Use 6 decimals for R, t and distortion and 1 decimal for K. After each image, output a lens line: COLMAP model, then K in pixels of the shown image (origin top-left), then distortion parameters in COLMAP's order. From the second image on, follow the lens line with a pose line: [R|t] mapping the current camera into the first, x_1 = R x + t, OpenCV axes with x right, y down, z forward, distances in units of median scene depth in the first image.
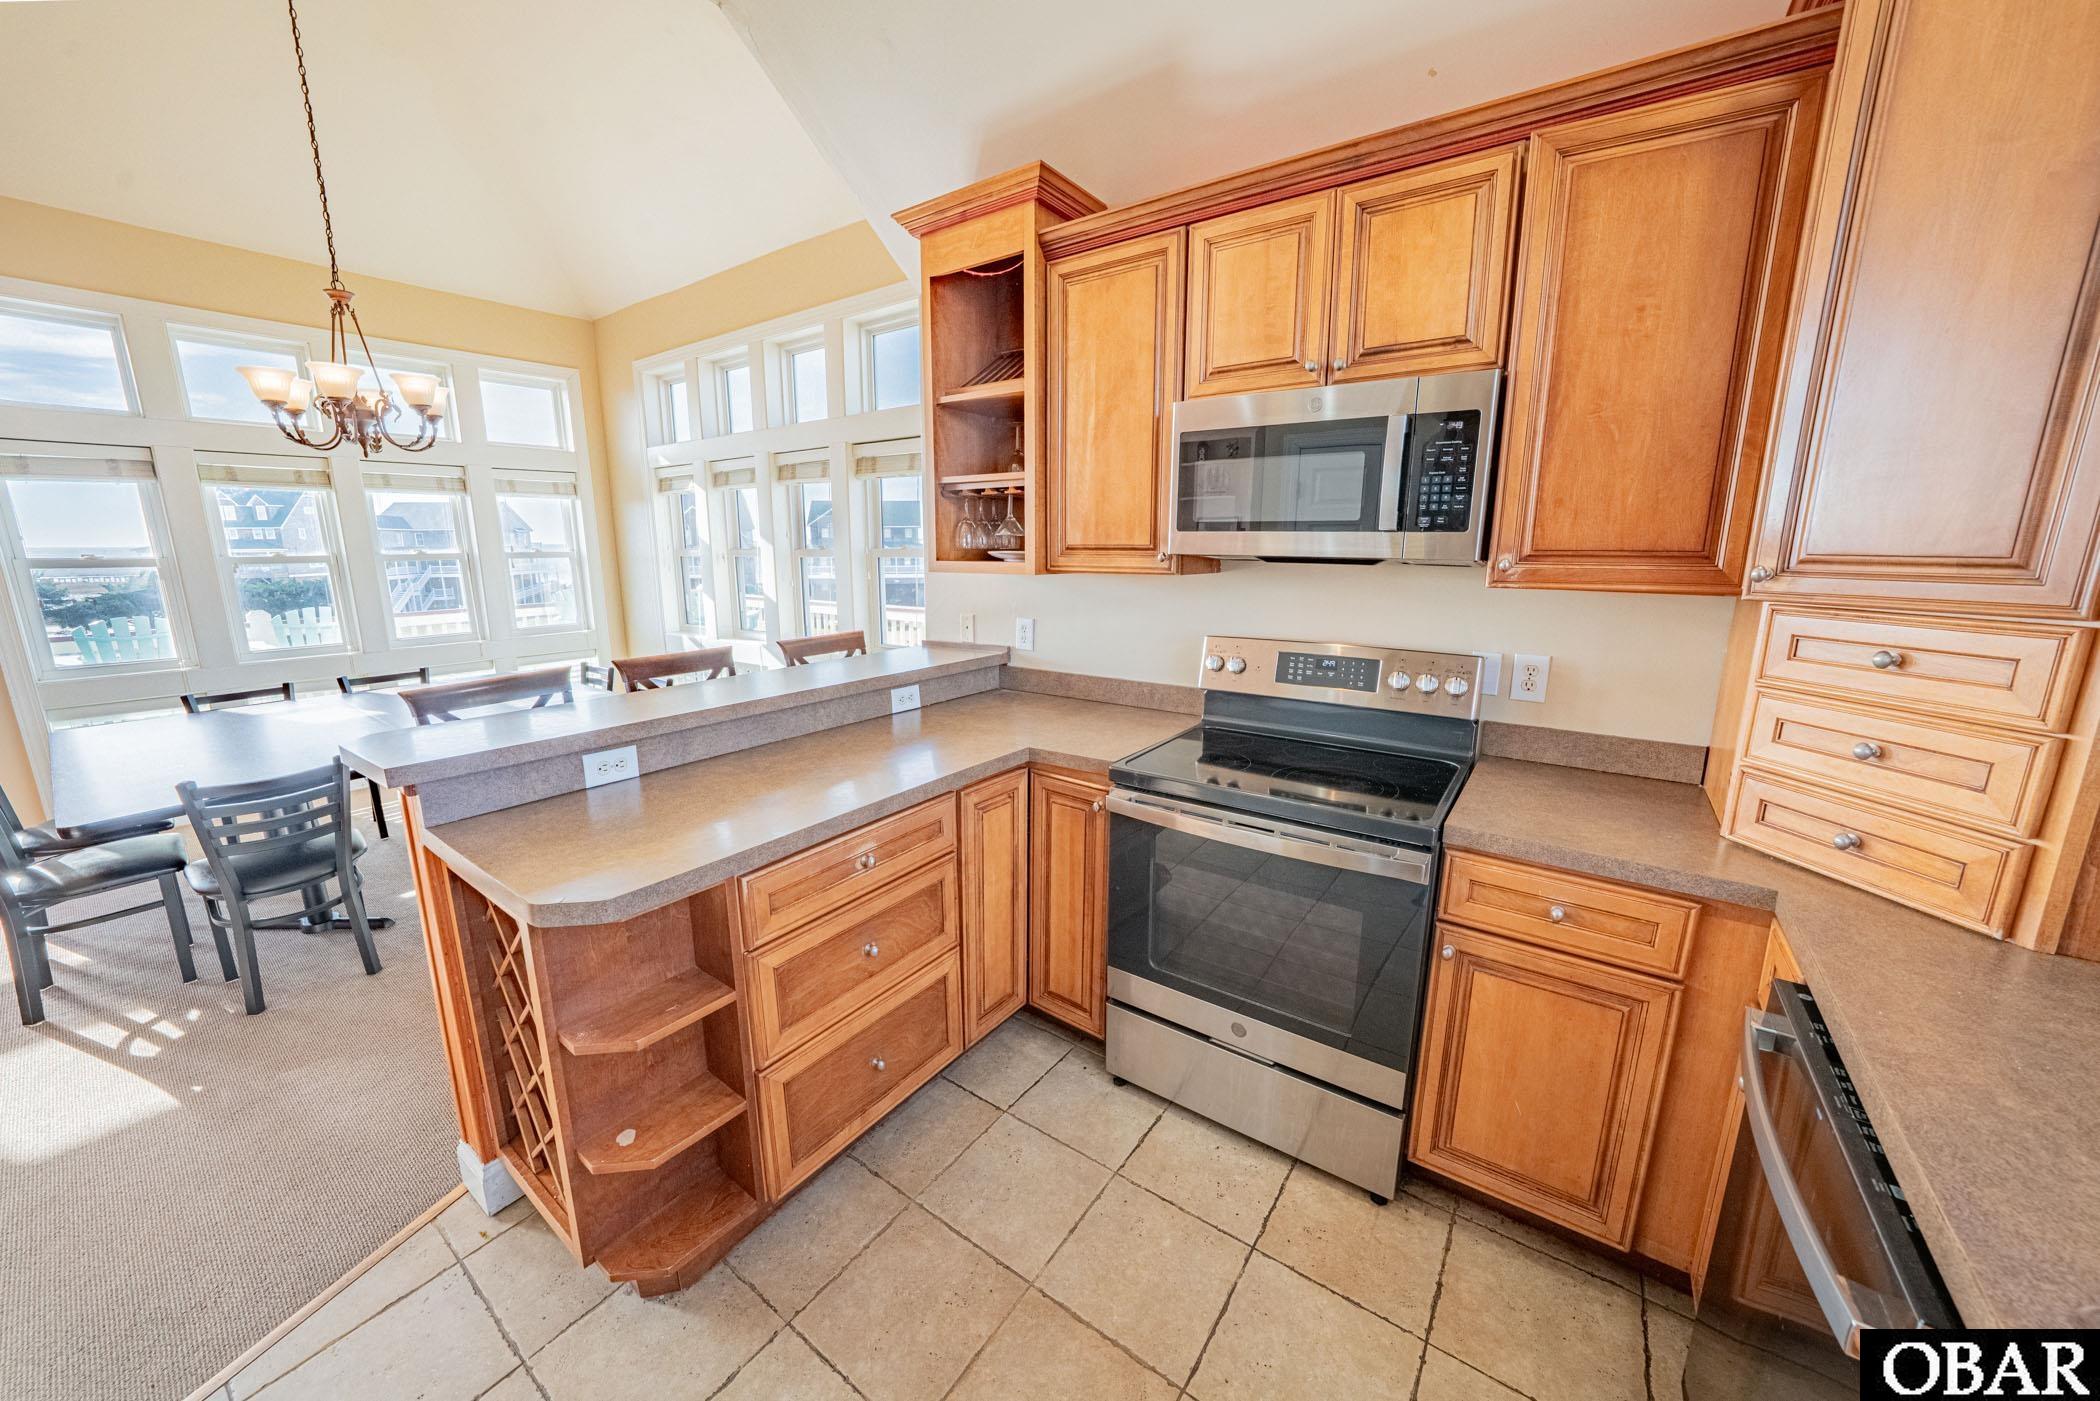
lens RADIAL K [[742.8, 0, 1035.6], [0, 742.8, 697.9], [0, 0, 1]] dist [-0.014765, 0.000257]
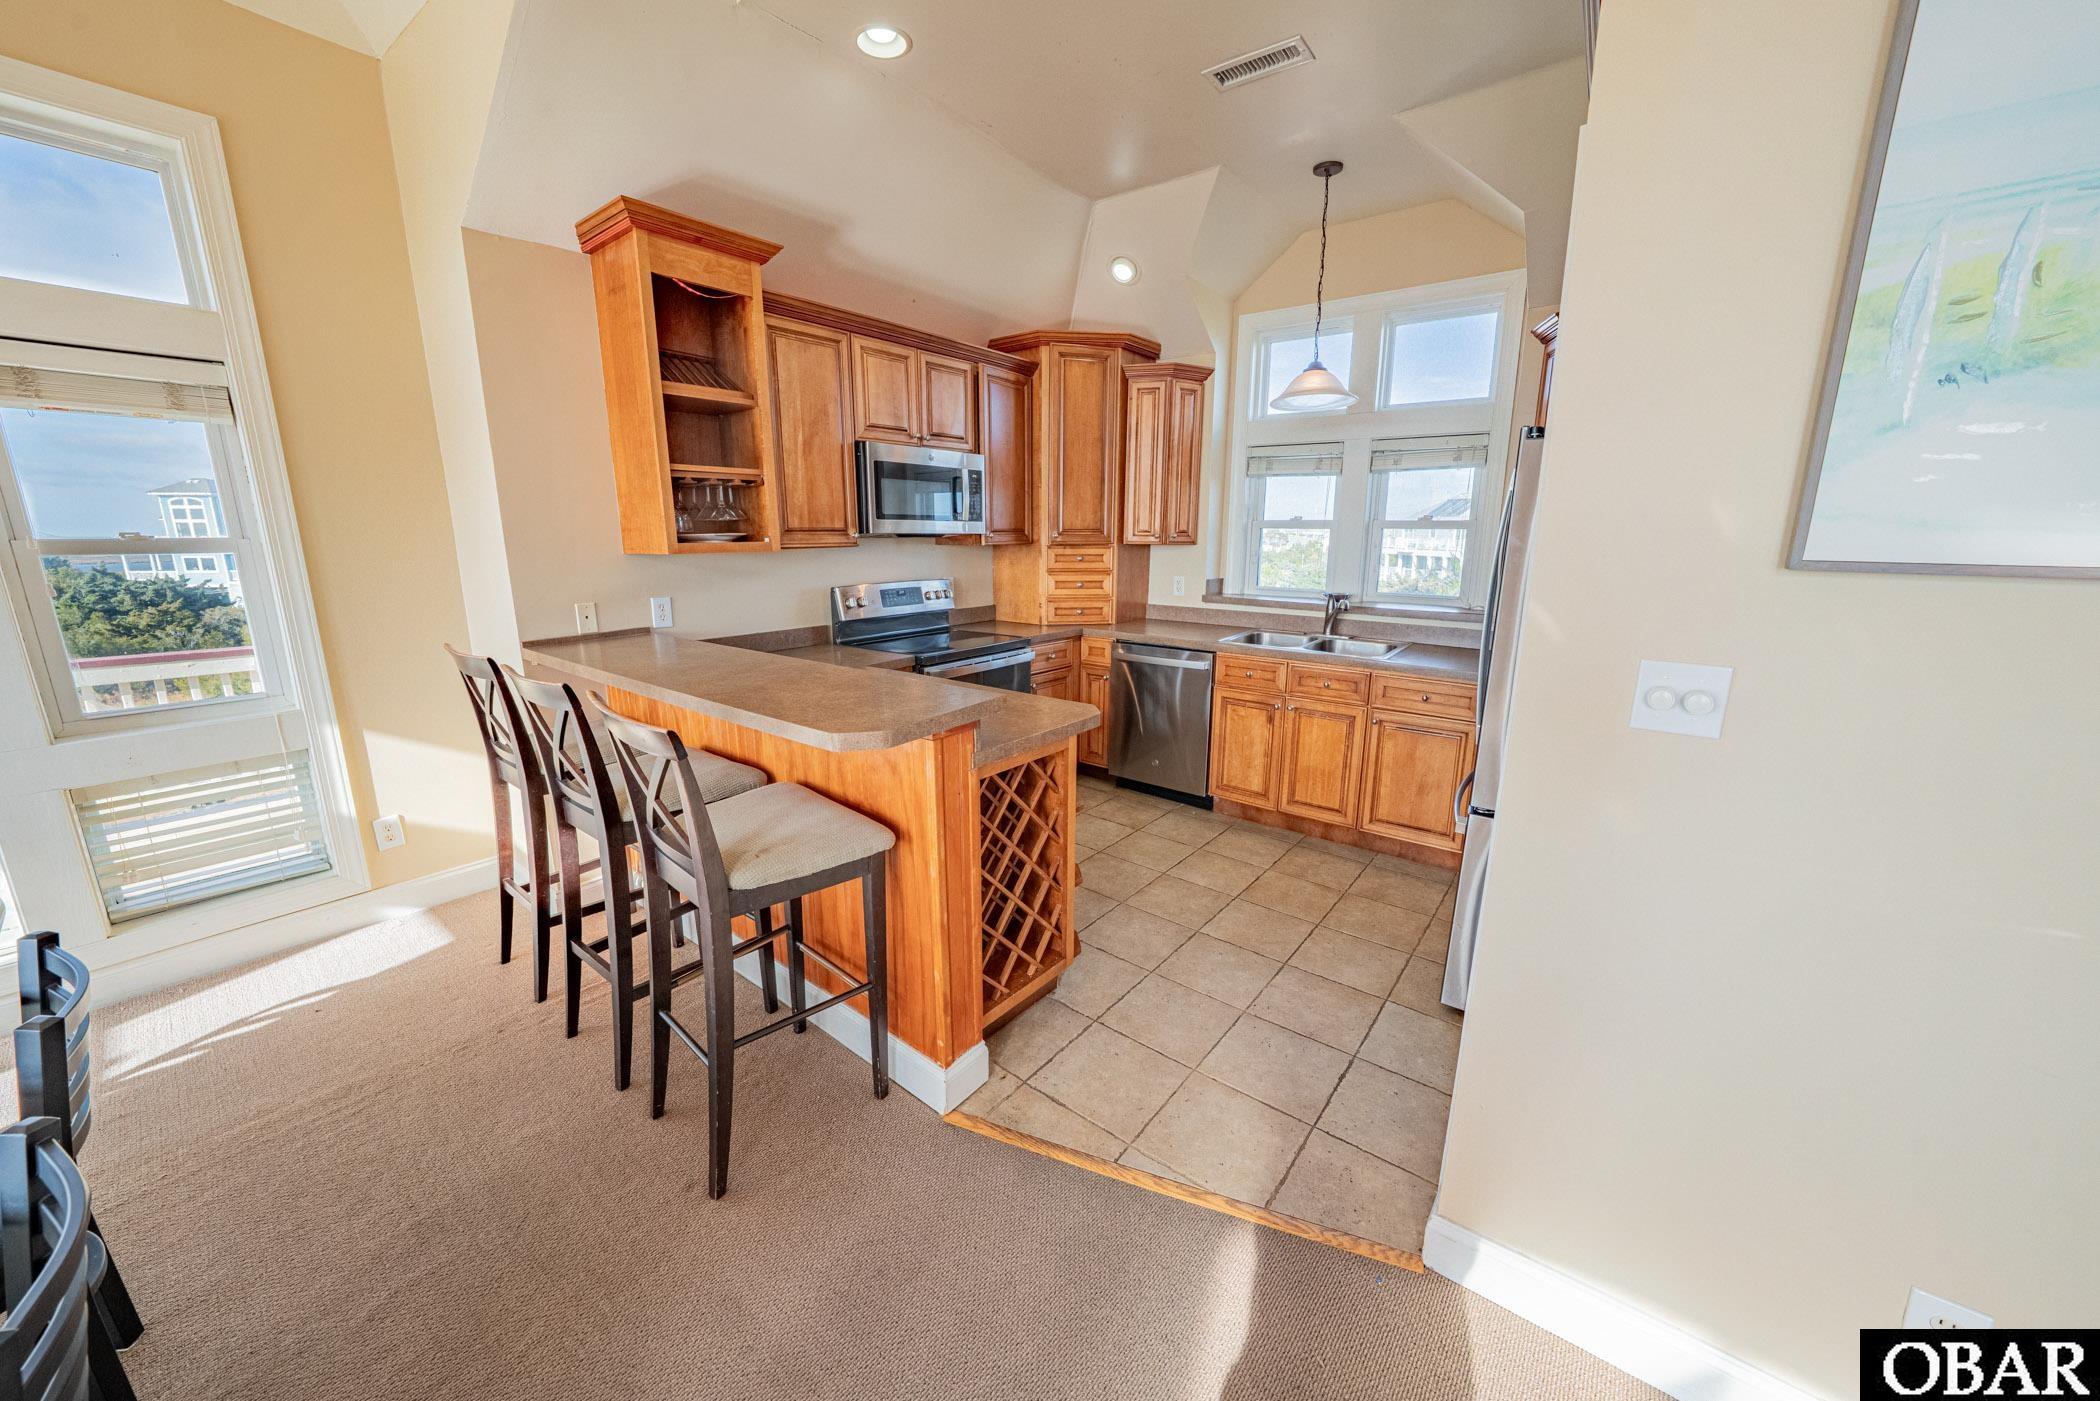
lens RADIAL K [[742.8, 0, 1035.6], [0, 742.8, 697.9], [0, 0, 1]] dist [-0.014765, 0.000257]
pose [[0.058062, -0.218135, 0.974190, -1.514854], [0.205258, 0.957596, 0.202186, -0.106061], [-0.976984, 0.188221, 0.100374, 0.570022]]
